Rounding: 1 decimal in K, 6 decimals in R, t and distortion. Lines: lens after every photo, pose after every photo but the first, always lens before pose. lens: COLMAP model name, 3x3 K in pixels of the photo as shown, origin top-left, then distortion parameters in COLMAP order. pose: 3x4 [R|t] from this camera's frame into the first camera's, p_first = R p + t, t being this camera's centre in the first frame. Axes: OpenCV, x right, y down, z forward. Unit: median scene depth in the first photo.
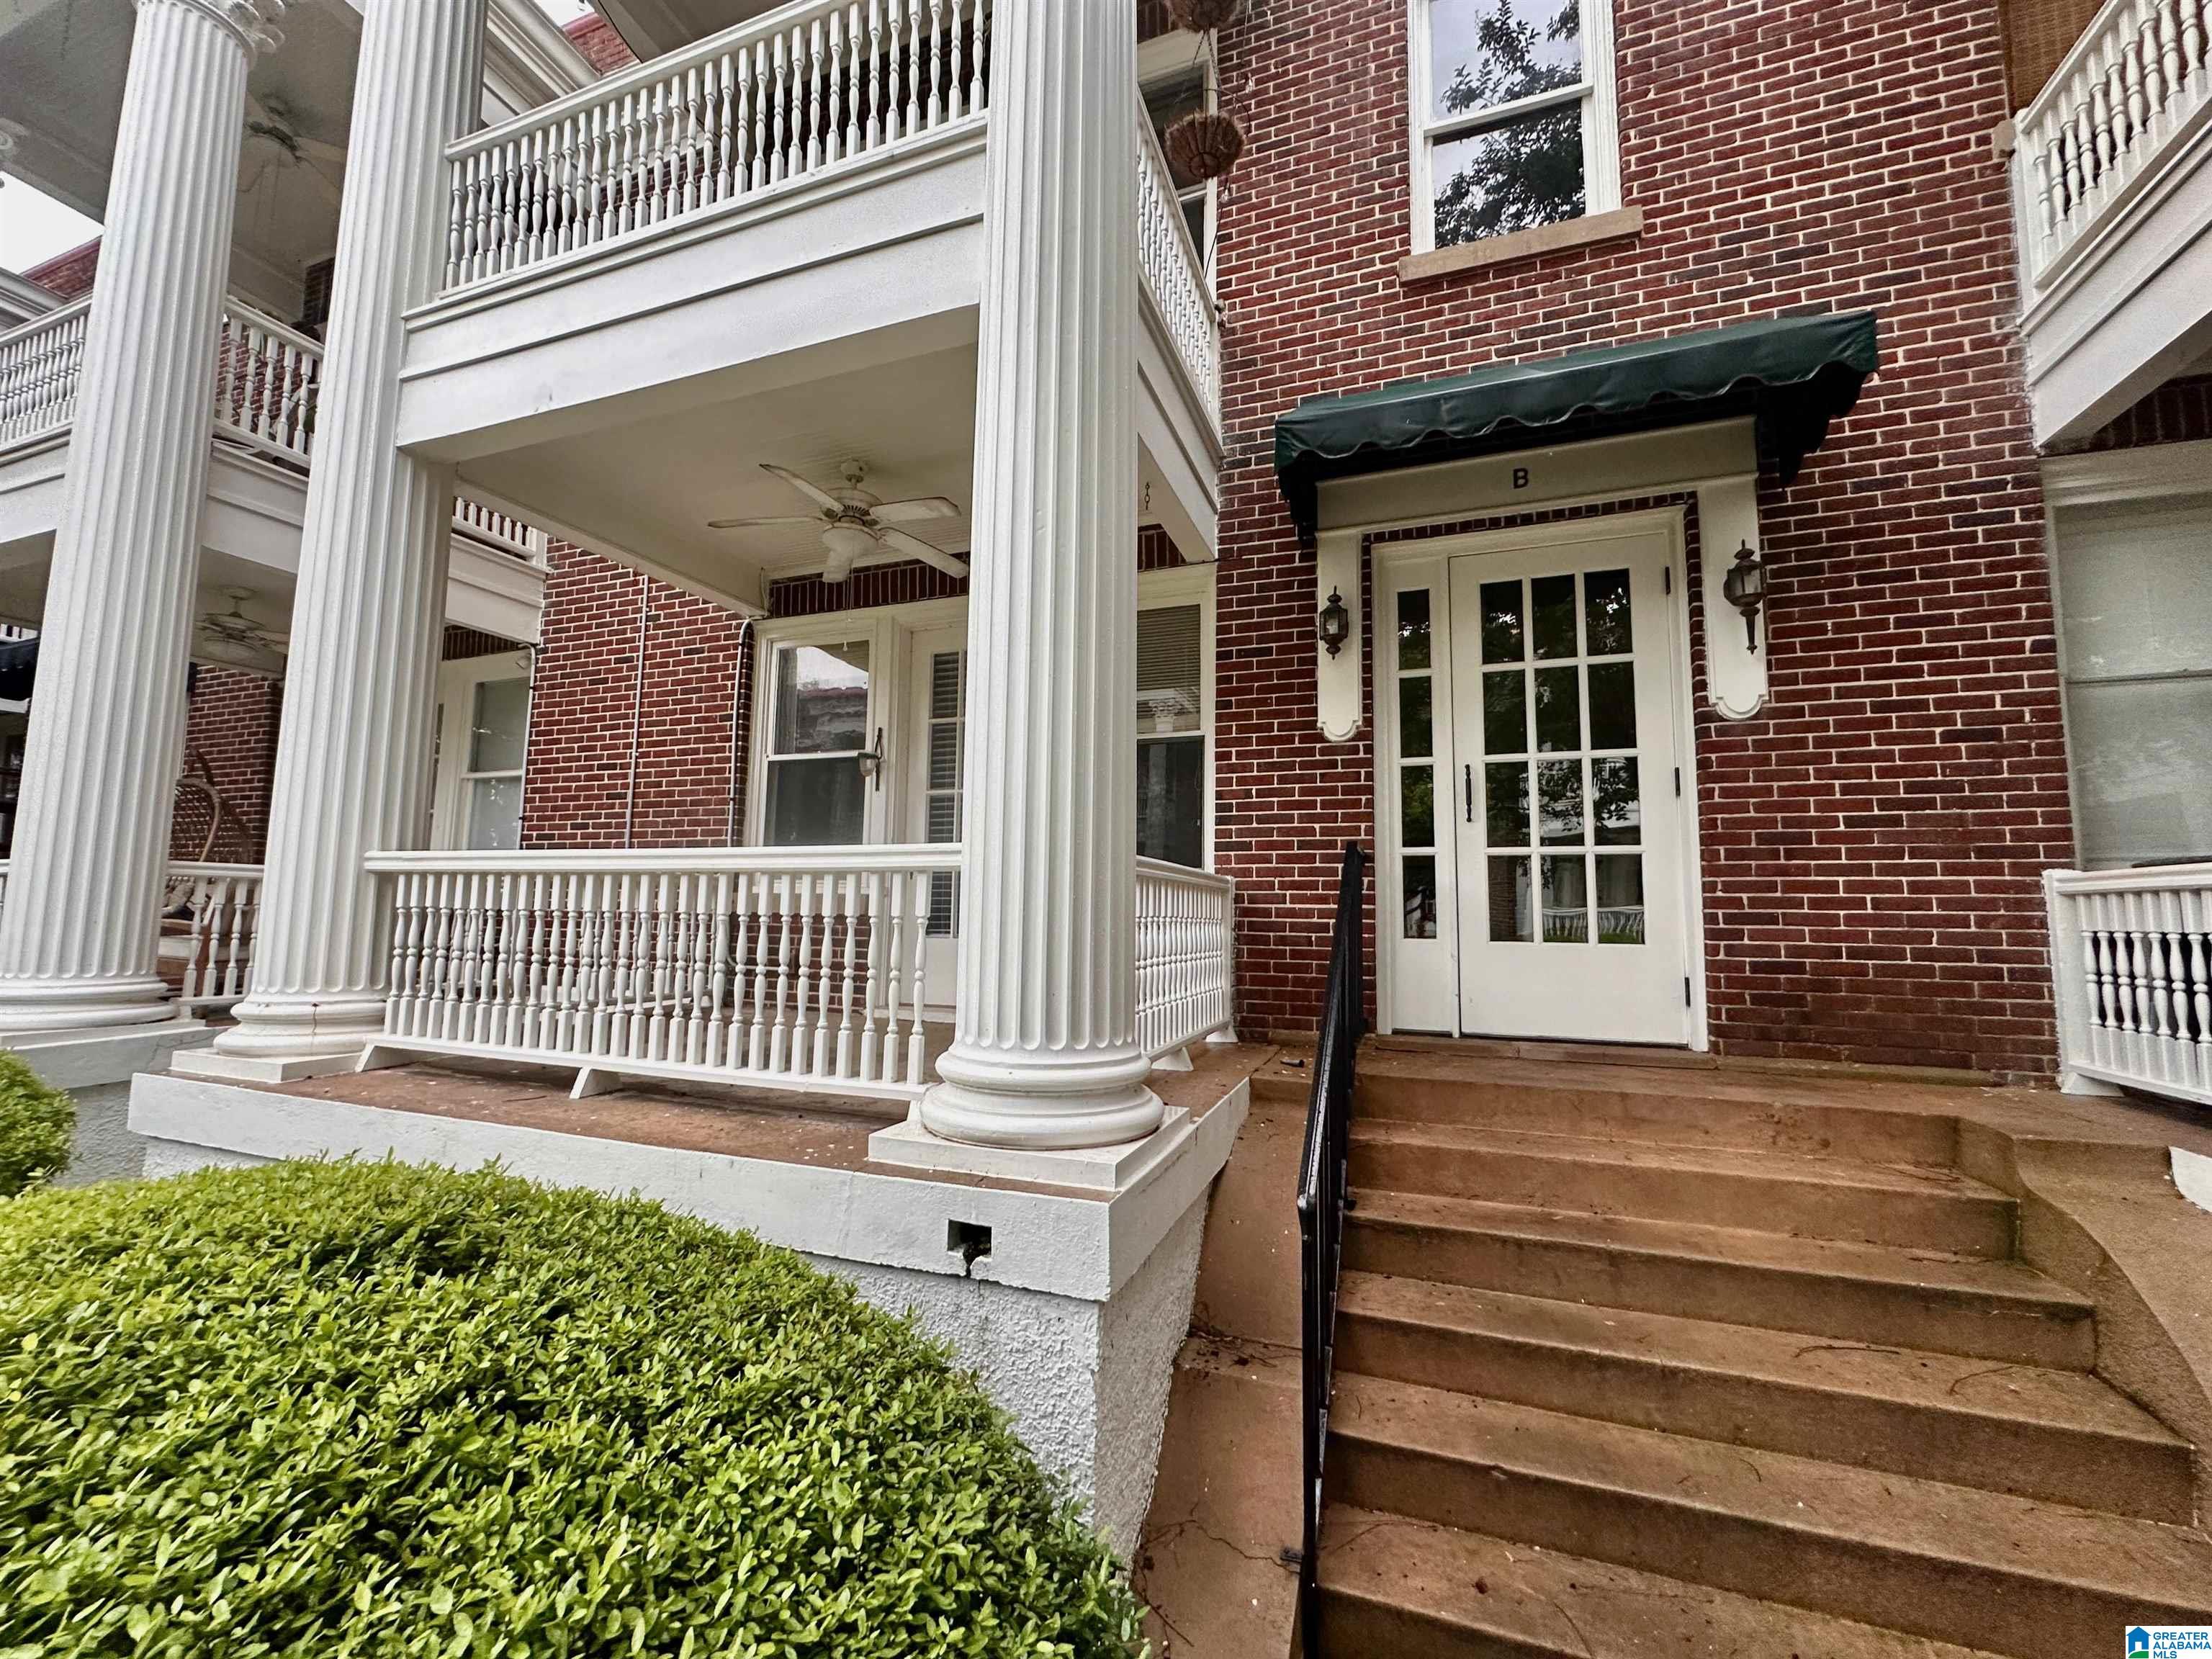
lens RADIAL K [[882.2, 0, 1108.8], [0, 882.2, 822.6], [0, 0, 1]] dist [-0.002356, 0.000638]
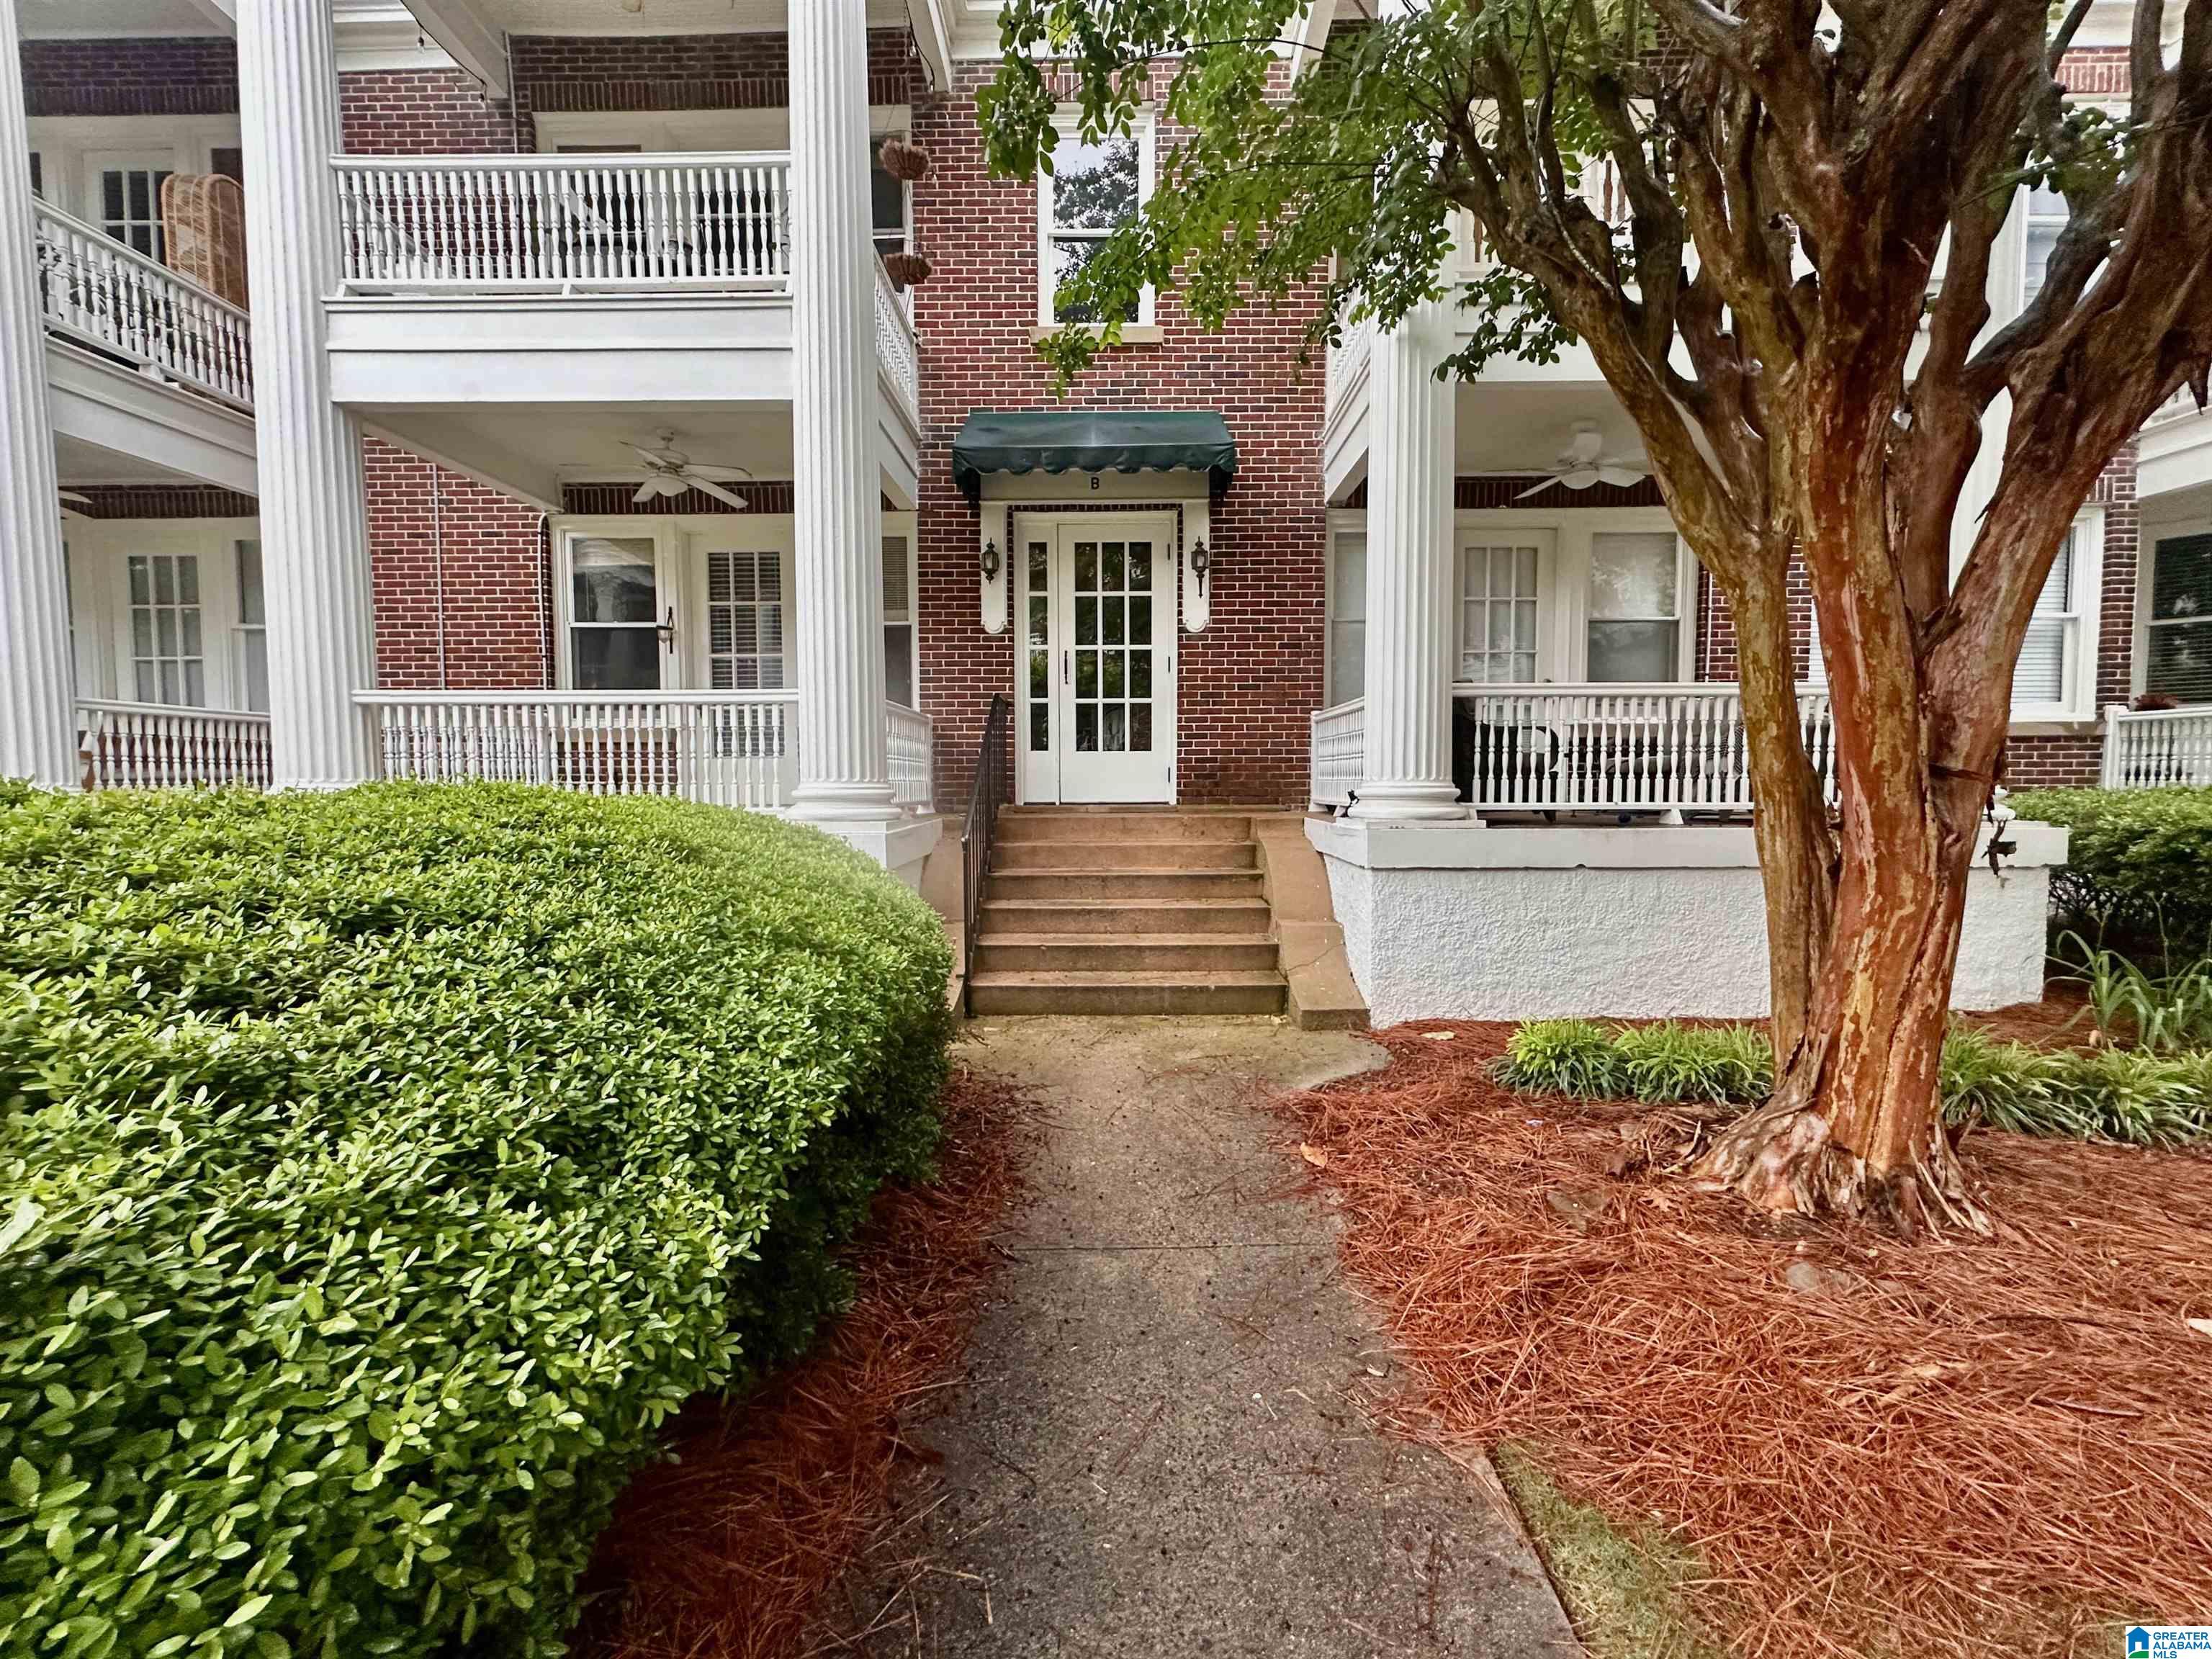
lens RADIAL K [[882.2, 0, 1113.7], [0, 882.2, 830.4], [0, 0, 1]] dist [-0.002356, 0.000638]
pose [[0.941424, -0.037485, 0.335136, -0.104127], [-0.018712, 0.986465, 0.162898, -0.000633], [-0.336706, -0.159627, 0.927981, -0.718772]]
